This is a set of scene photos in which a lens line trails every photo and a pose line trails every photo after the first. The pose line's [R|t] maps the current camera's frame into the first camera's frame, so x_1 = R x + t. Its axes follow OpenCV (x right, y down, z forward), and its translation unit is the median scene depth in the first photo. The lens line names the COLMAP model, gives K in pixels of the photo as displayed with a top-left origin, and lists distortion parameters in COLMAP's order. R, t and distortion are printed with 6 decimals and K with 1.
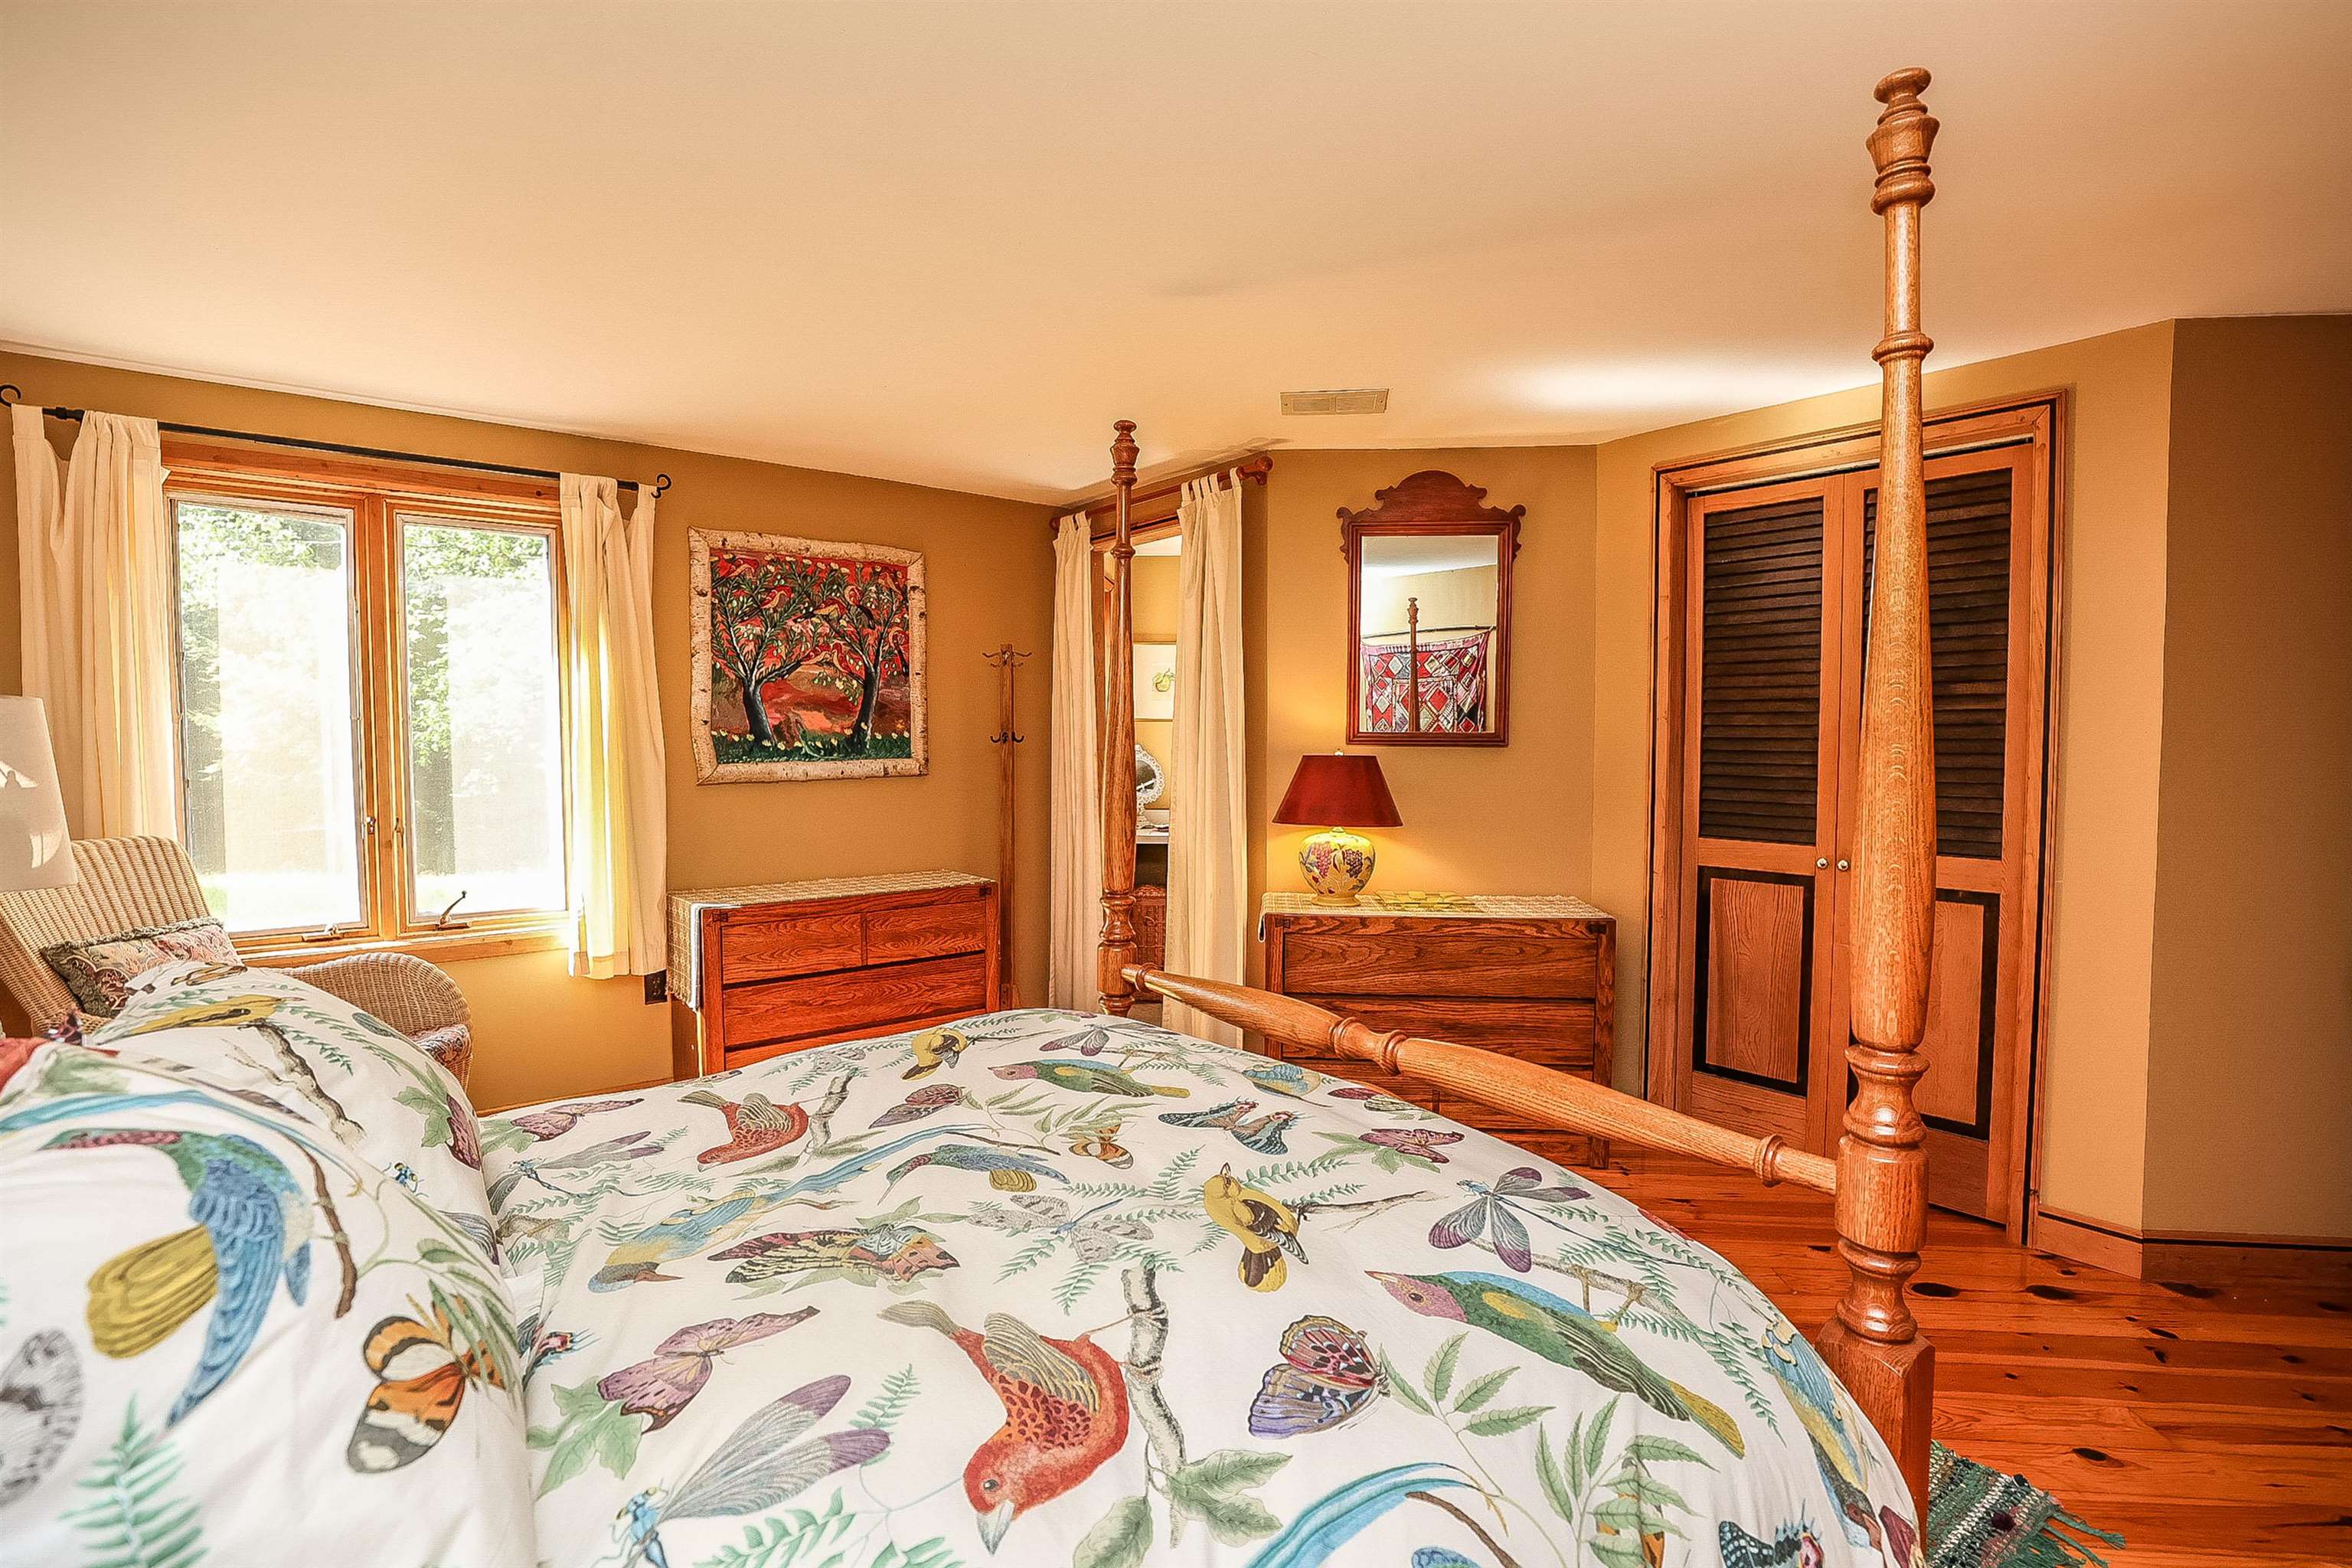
lens RADIAL K [[1038.6, 0, 1213.2], [0, 1038.6, 779.0], [0, 0, 1]] dist [-0.012642, 0.000602]
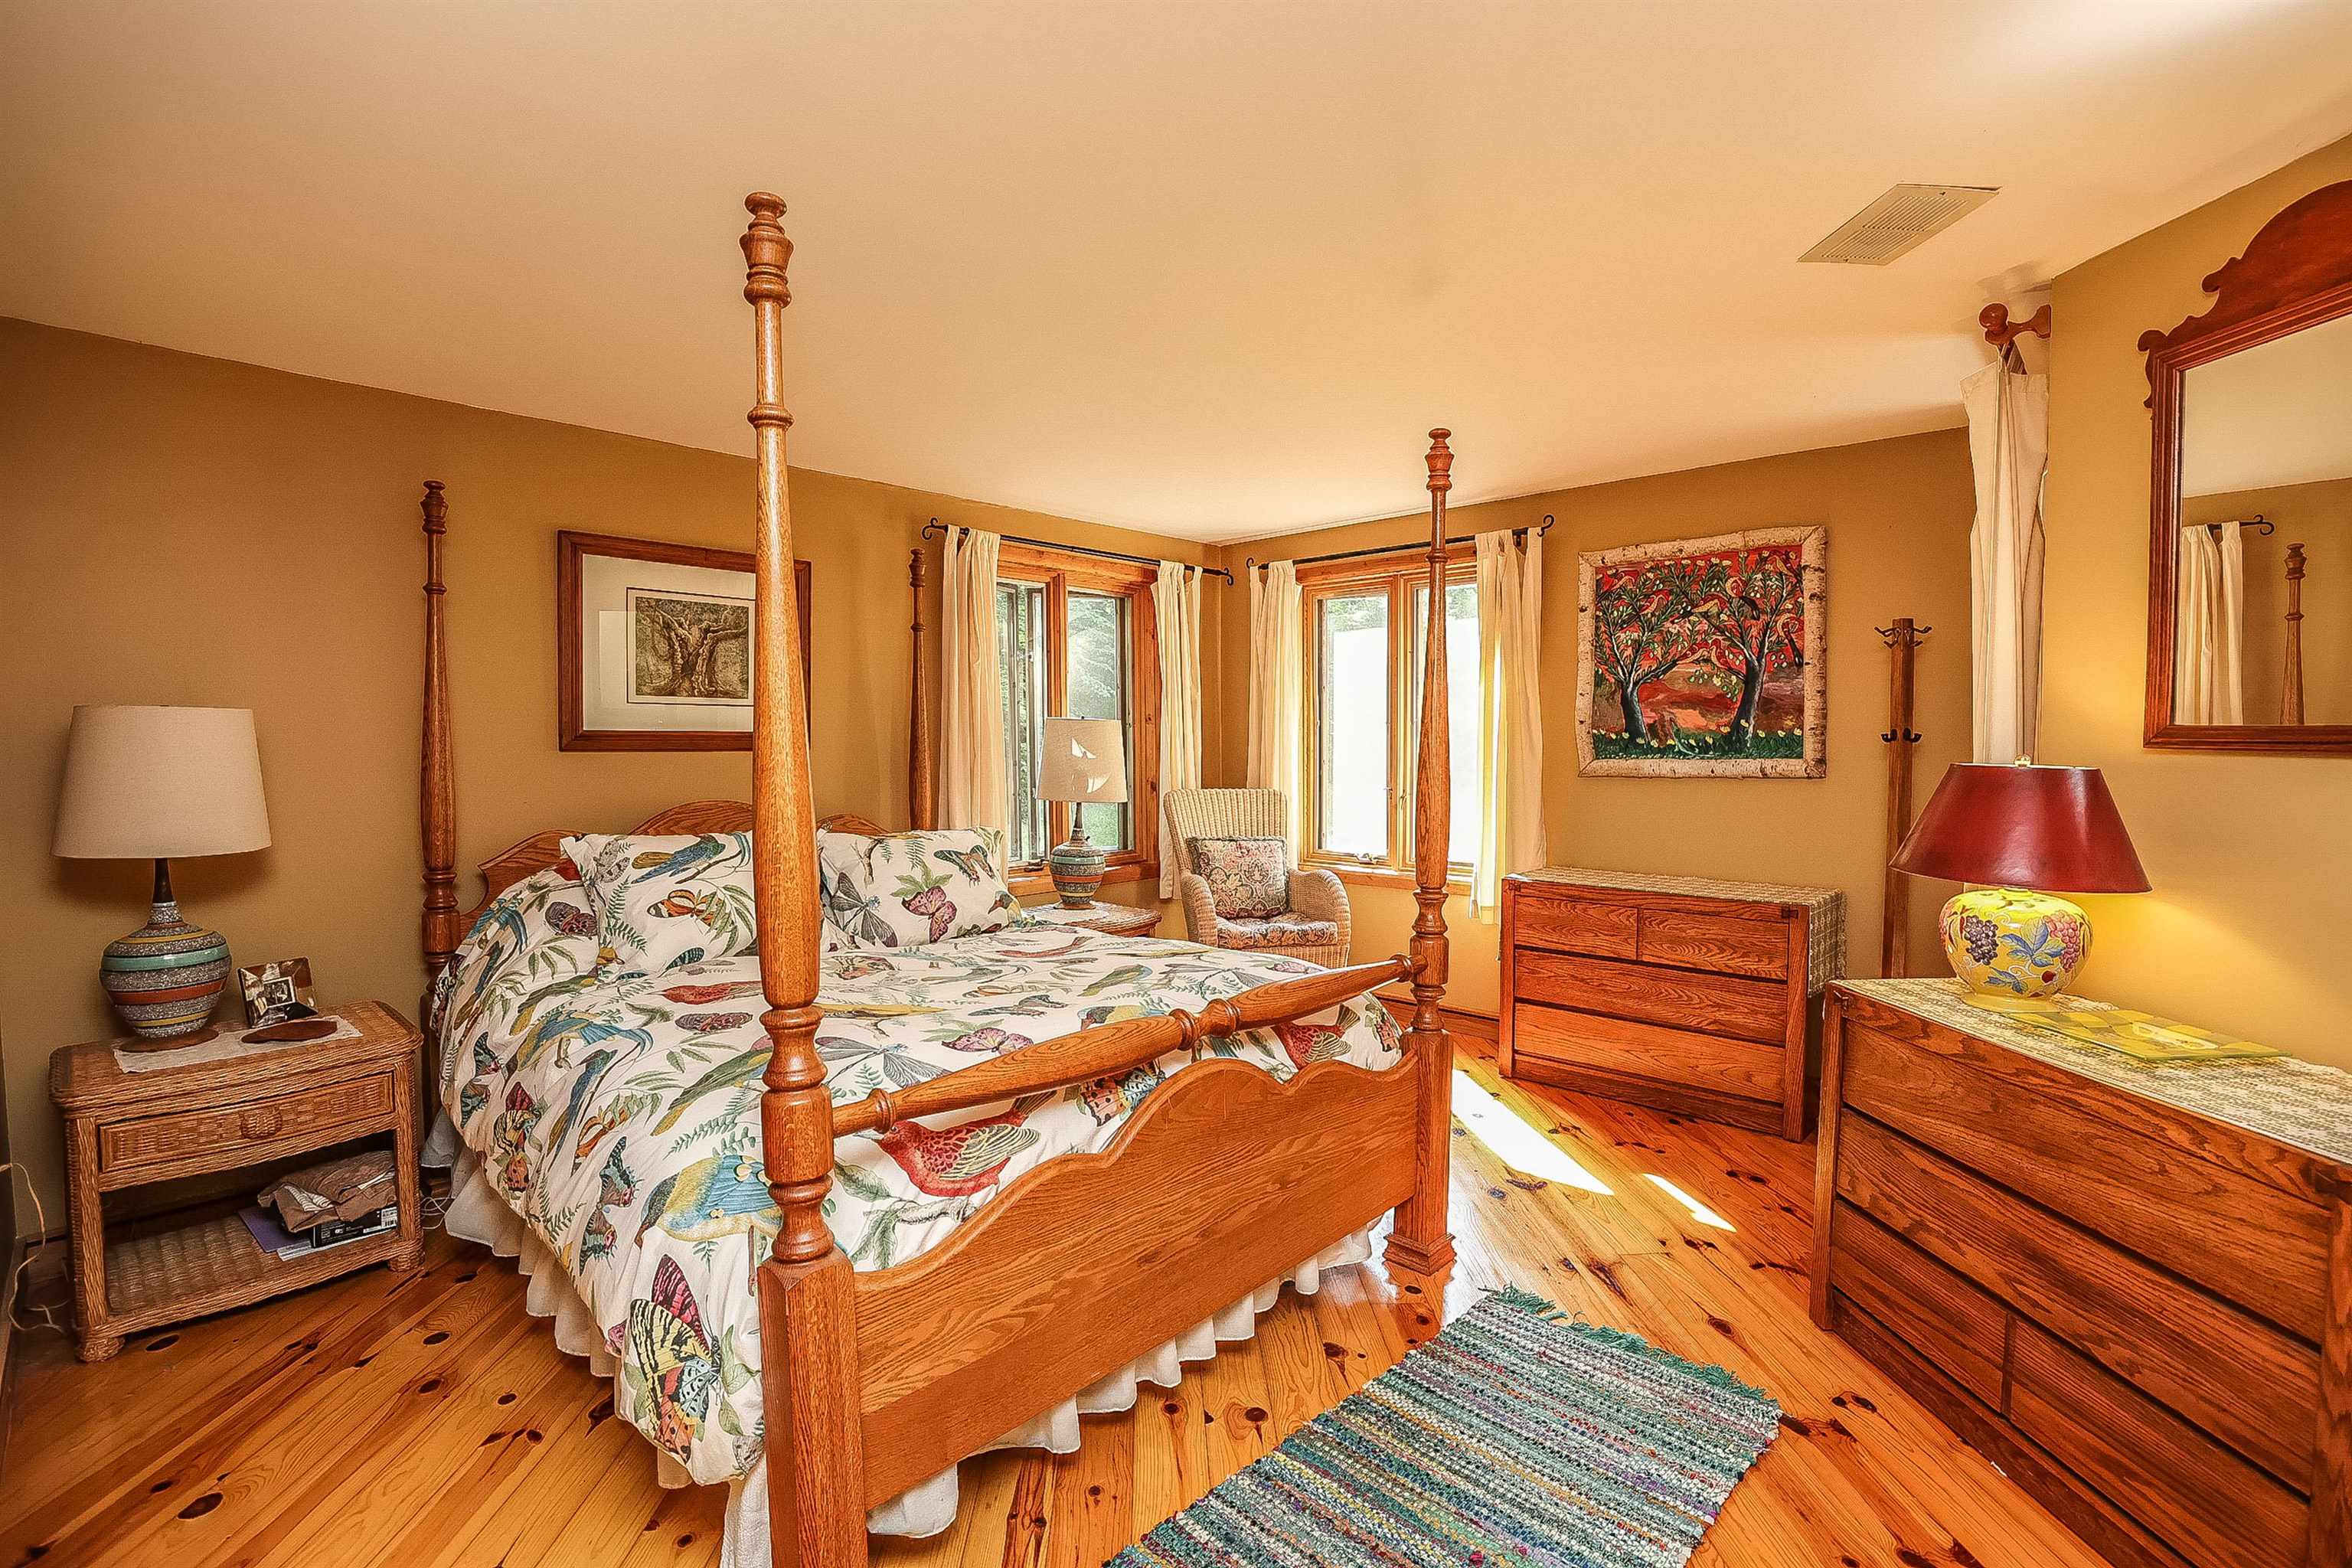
lens RADIAL K [[1038.6, 0, 1213.2], [0, 1038.6, 779.0], [0, 0, 1]] dist [-0.012642, 0.000602]
pose [[0.203405, 0.039874, -0.978282, 0.514944], [-0.037363, 0.998759, 0.032940, -0.013800], [0.978382, 0.029851, 0.204642, 0.347582]]
